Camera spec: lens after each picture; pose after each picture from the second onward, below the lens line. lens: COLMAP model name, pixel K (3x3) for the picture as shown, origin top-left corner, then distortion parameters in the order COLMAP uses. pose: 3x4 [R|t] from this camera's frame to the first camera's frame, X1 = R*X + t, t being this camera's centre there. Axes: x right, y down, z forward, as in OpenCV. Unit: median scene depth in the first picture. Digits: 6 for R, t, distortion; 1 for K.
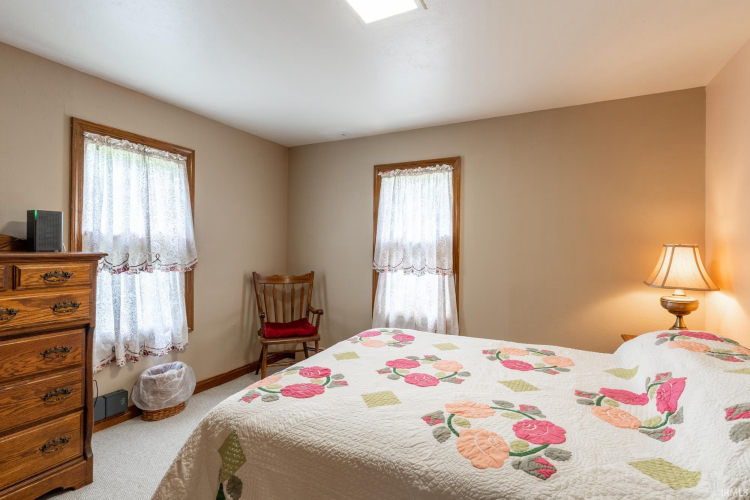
lens RADIAL K [[367.0, 0, 375.2], [0, 367.0, 252.9], [0, 0, 1]] dist [-0.002160, -0.000261]
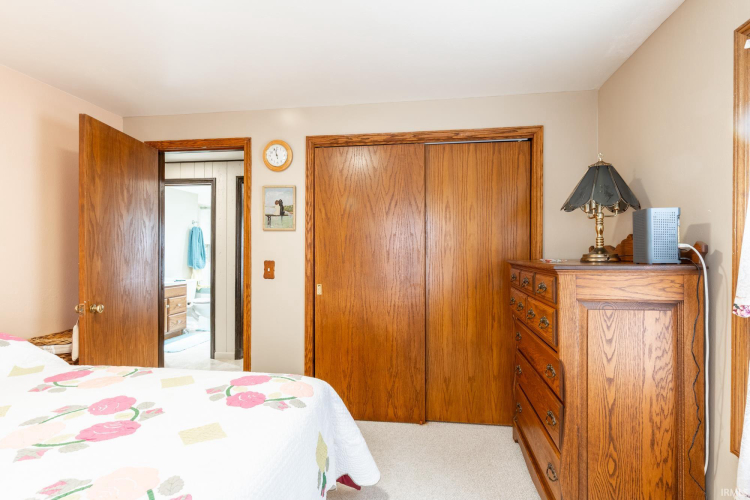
lens RADIAL K [[367.0, 0, 374.4], [0, 367.0, 249.4], [0, 0, 1]] dist [-0.002160, -0.000261]
pose [[-0.953332, -0.018950, -0.301329, -0.195292], [-0.018185, 0.999820, -0.005346, -0.026330], [0.301376, 0.000383, -0.953505, 2.011737]]
